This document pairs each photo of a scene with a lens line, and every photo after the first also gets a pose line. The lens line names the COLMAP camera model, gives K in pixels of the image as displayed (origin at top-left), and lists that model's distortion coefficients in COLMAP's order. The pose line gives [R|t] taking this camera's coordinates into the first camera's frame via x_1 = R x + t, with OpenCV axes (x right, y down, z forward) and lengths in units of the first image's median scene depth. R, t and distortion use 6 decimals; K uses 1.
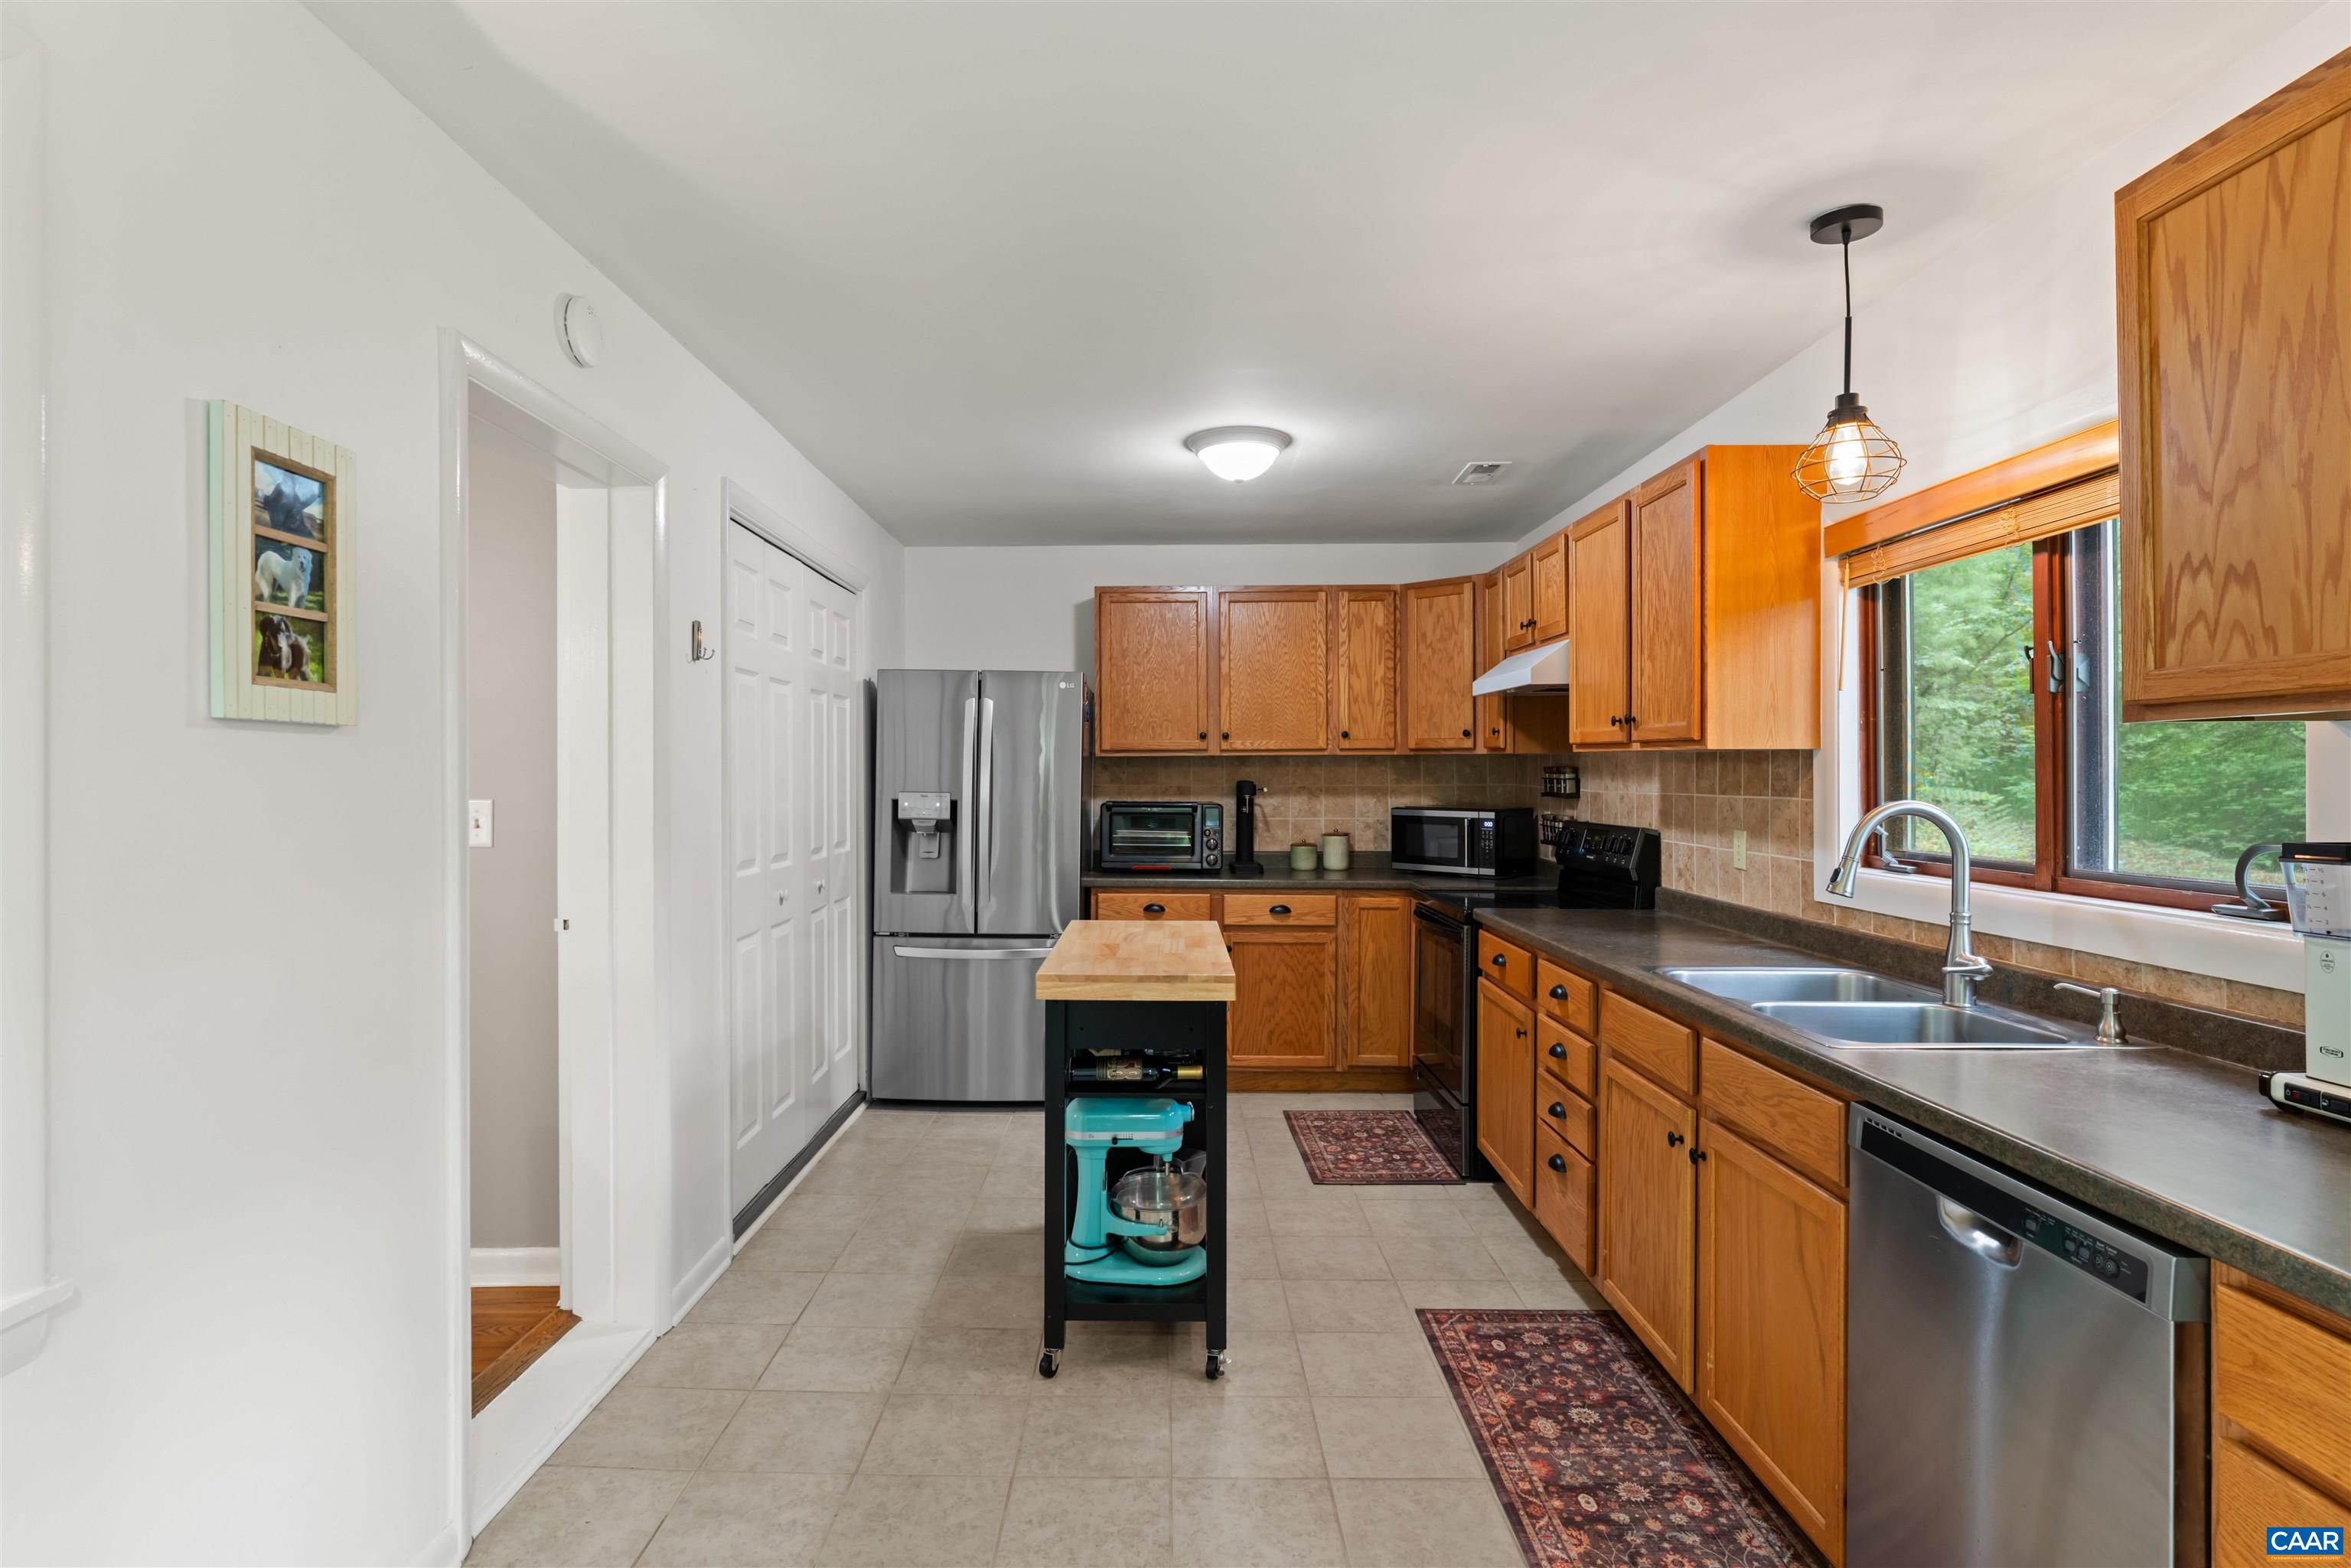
lens RADIAL K [[1192.8, 0, 1129.6], [0, 1192.8, 775.9], [0, 0, 1]] dist [-0.000857, -0.000247]
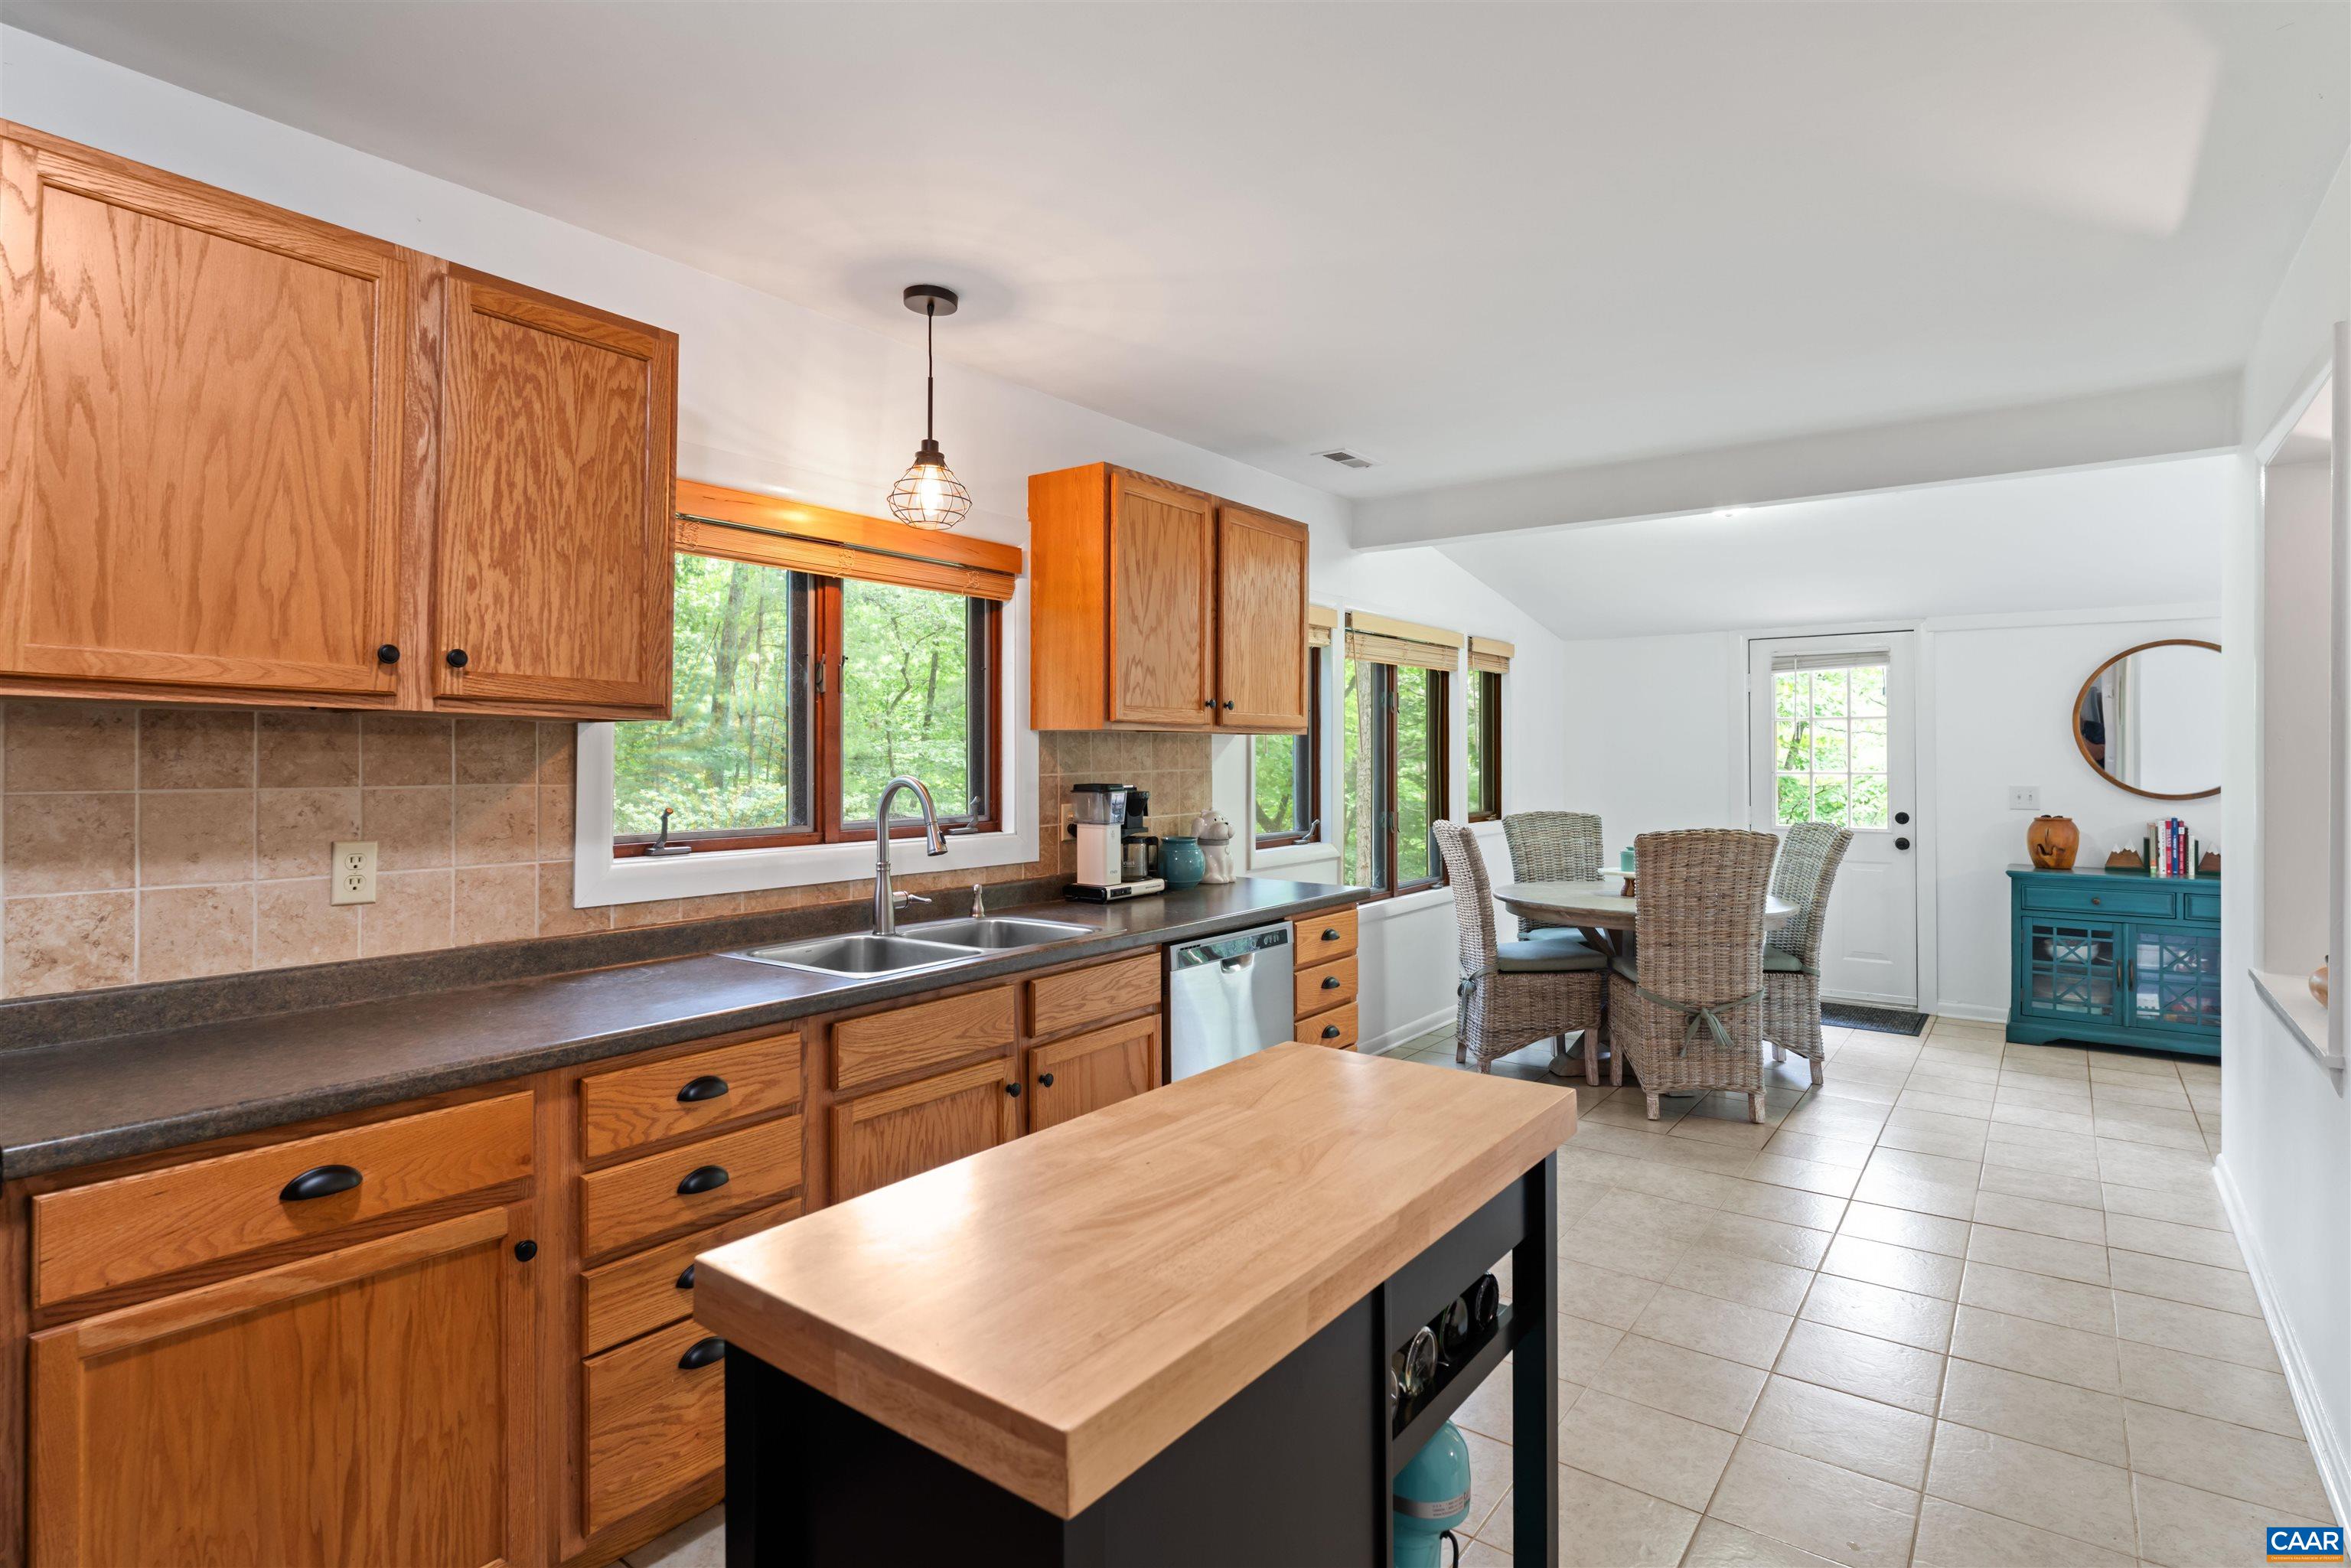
lens RADIAL K [[1171.3, 0, 1171.0], [0, 1171.3, 756.0], [0, 0, 1]] dist [0.000127, -0.000722]
pose [[-0.812791, 0.000124, 0.582555, -0.142002], [-0.000515, 0.999999, -0.000931, 0.000538], [-0.582555, -0.001057, -0.812791, 0.896484]]
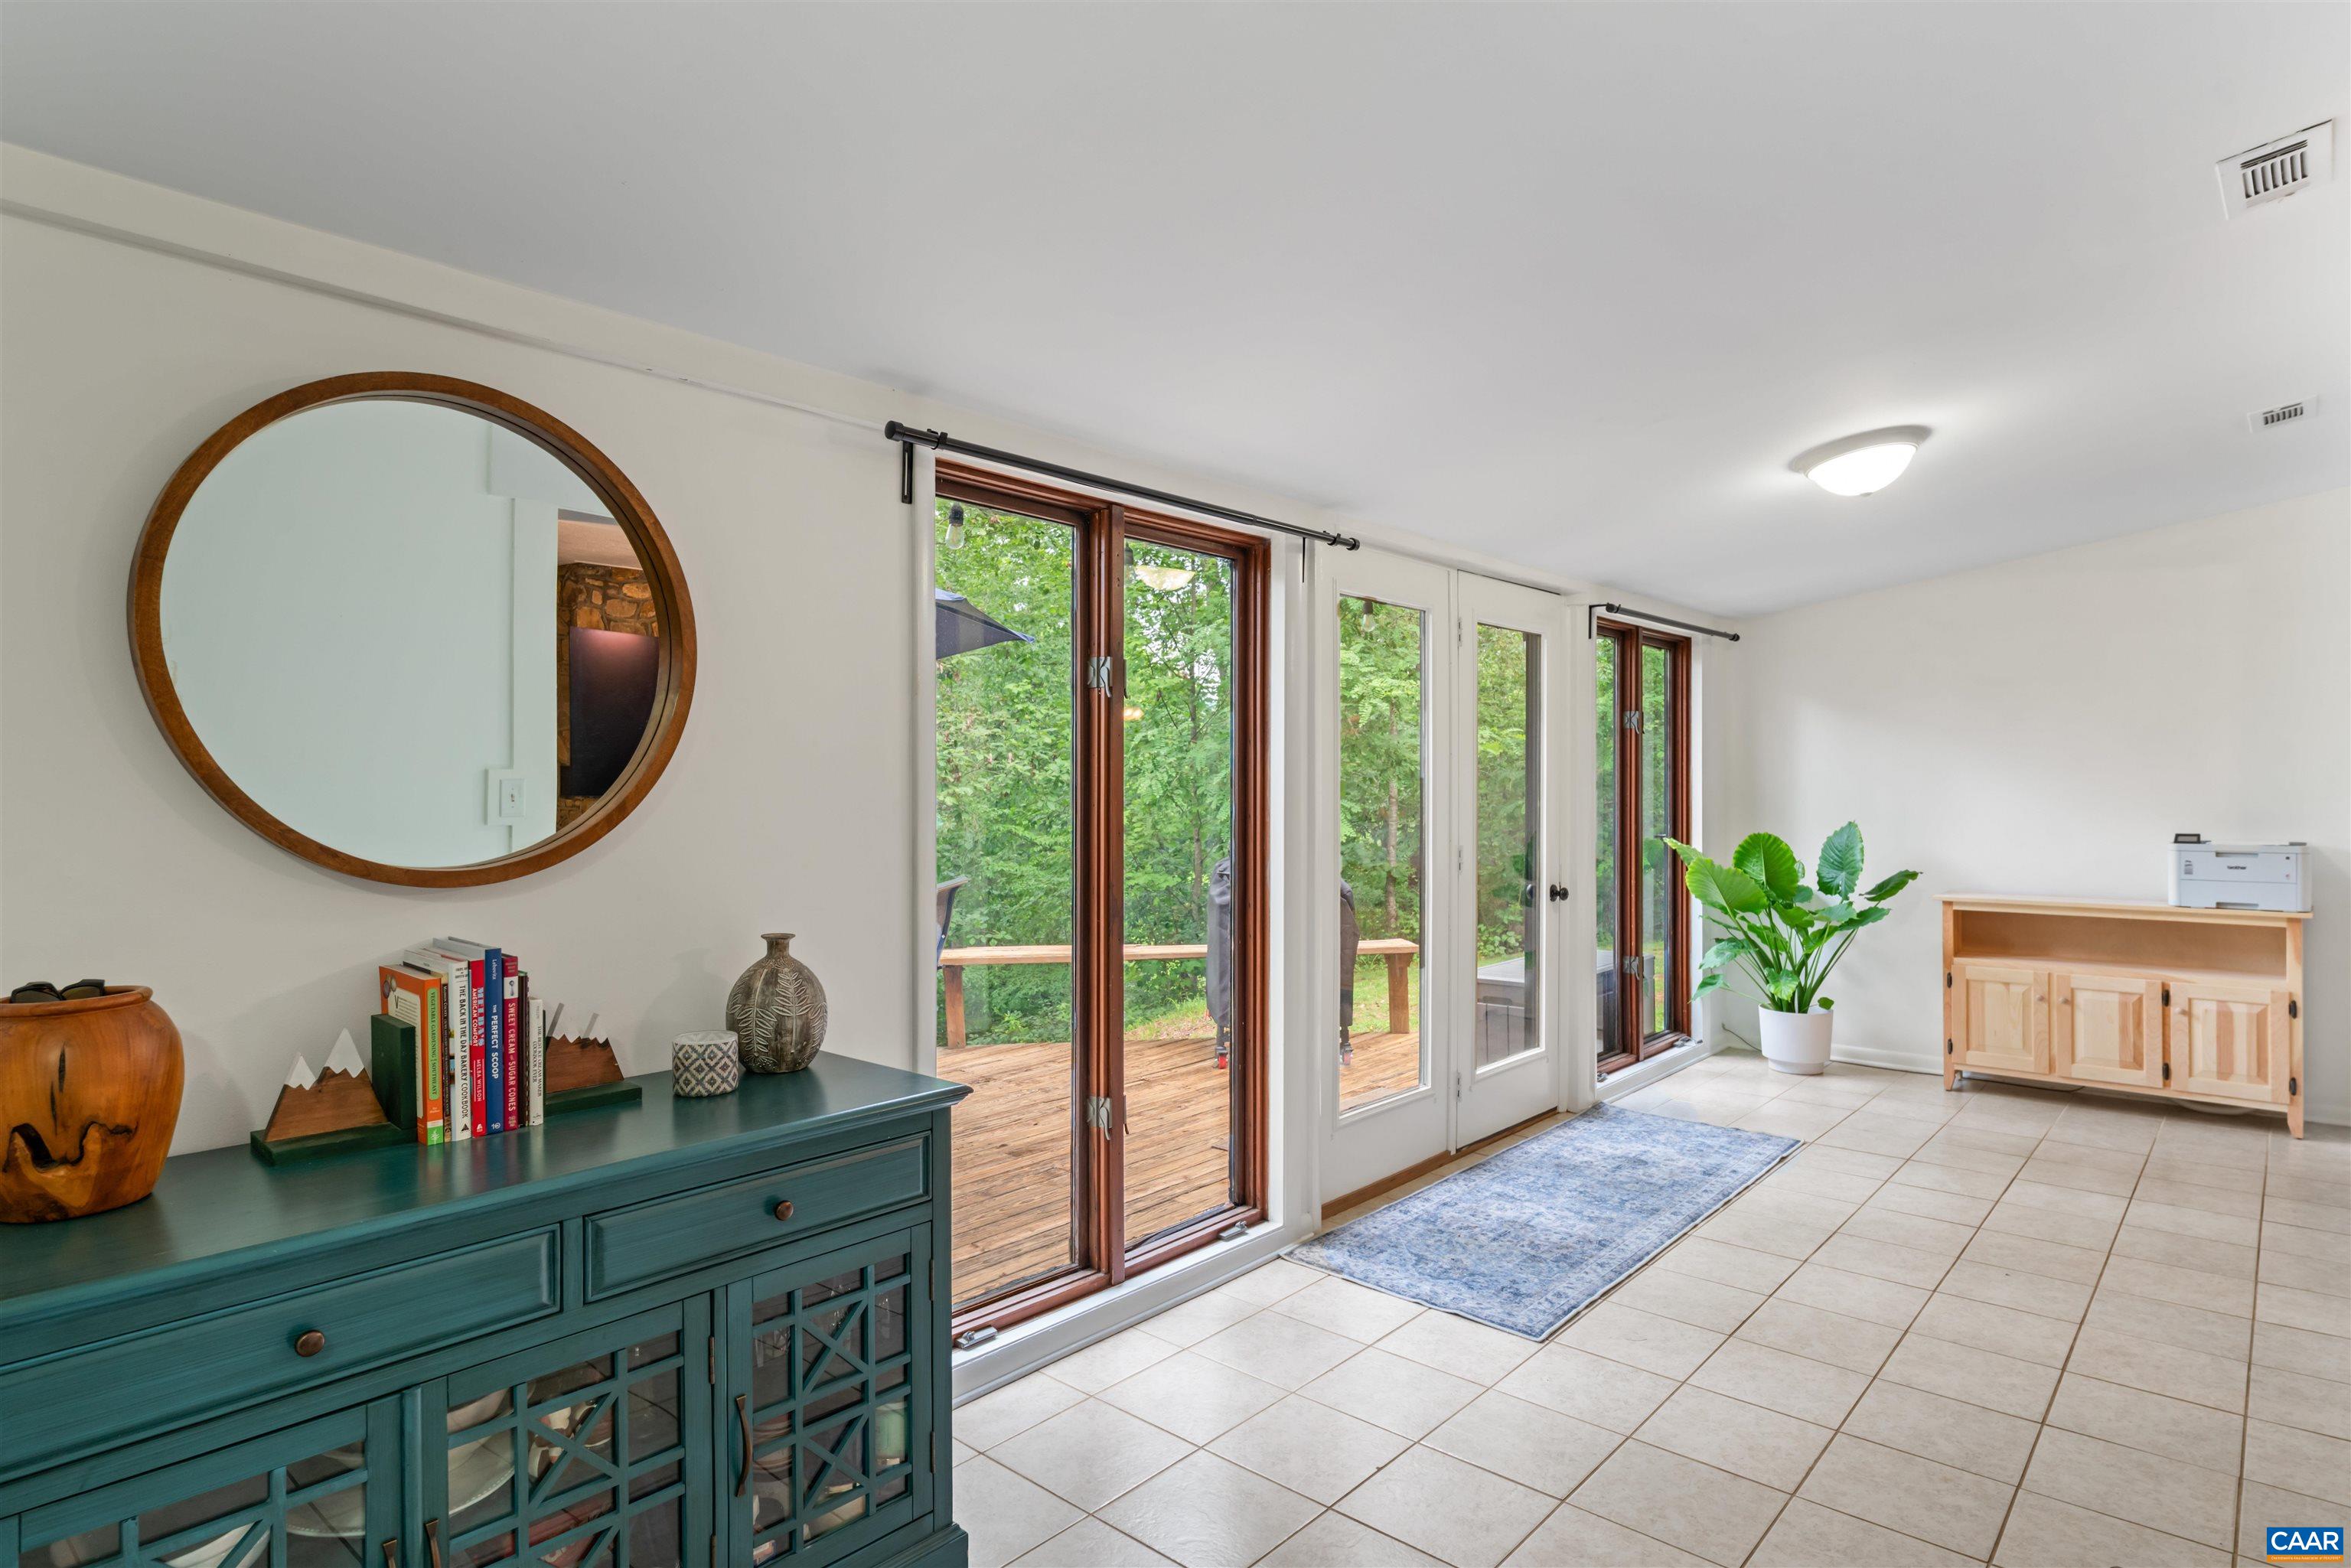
lens RADIAL K [[1249.3, 0, 1175.5], [0, 1249.3, 784.0], [0, 0, 1]] dist [-0.011305, 0.000440]
pose [[-0.644887, -0.000376, -0.764278, -0.120011], [0.000387, 1.000000, -0.000819, 0.010414], [0.764278, -0.000824, -0.644887, -0.191505]]
